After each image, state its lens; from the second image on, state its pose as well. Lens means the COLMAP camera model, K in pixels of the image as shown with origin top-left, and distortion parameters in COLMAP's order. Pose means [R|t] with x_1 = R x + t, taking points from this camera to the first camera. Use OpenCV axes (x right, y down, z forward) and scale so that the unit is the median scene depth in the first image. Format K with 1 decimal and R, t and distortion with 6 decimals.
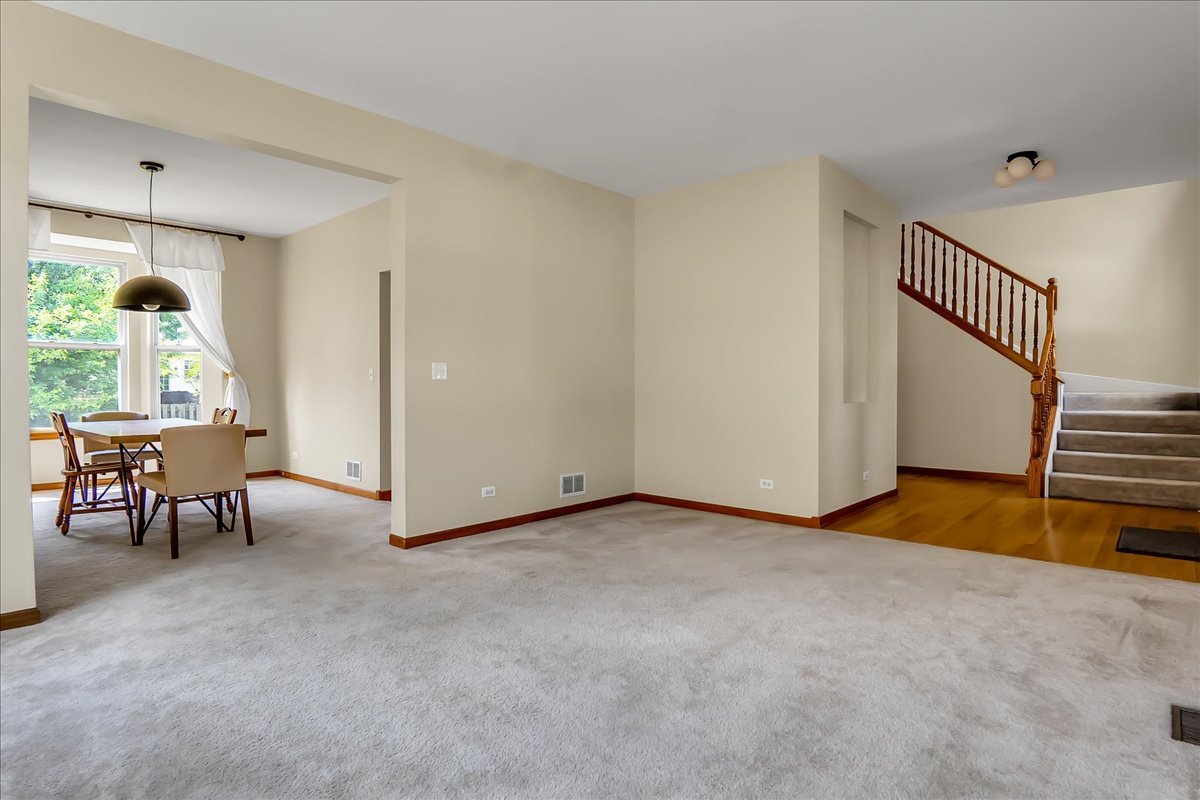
lens RADIAL K [[652.8, 0, 604.6], [0, 652.8, 397.9], [0, 0, 1]] dist [-0.019584, 0.000248]
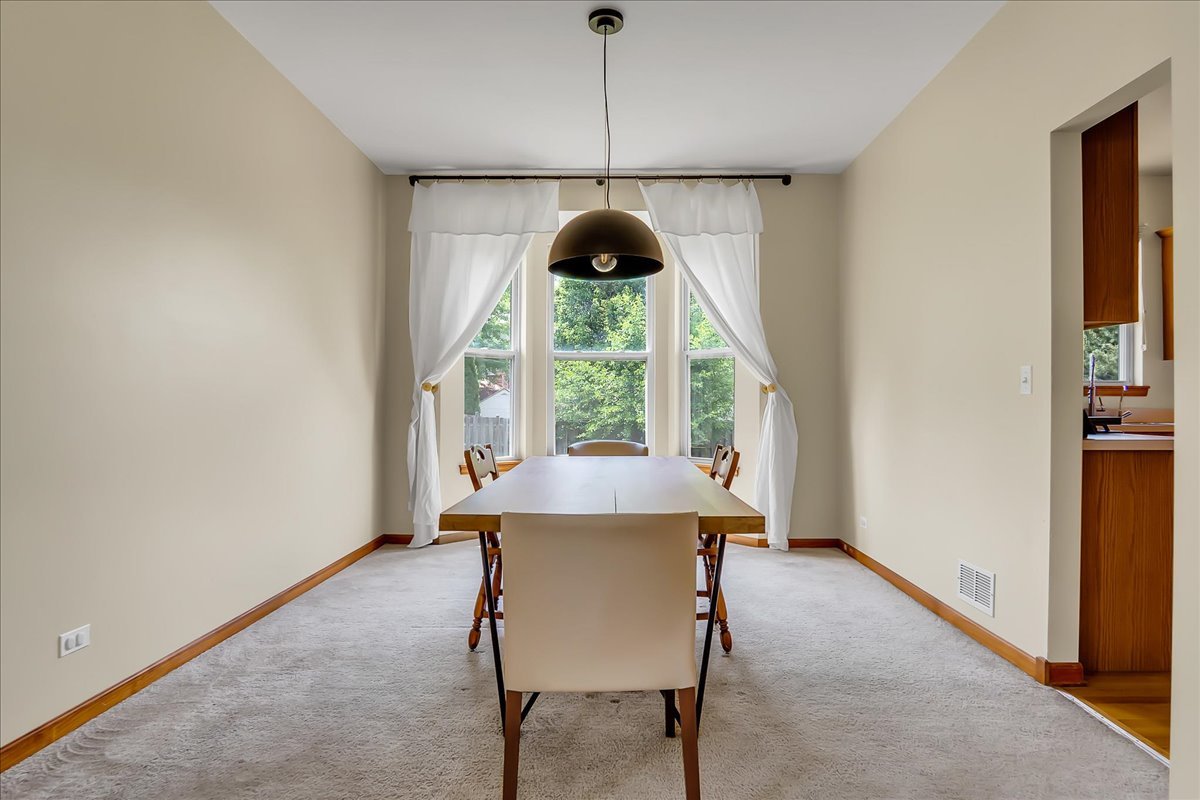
lens RADIAL K [[652.8, 0, 609.3], [0, 652.8, 402.5], [0, 0, 1]] dist [-0.019584, 0.000248]
pose [[0.663131, -0.002107, -0.748501, -0.192981], [-0.015723, 0.999736, -0.016744, -0.007801], [0.748339, 0.022872, 0.662922, 0.448010]]
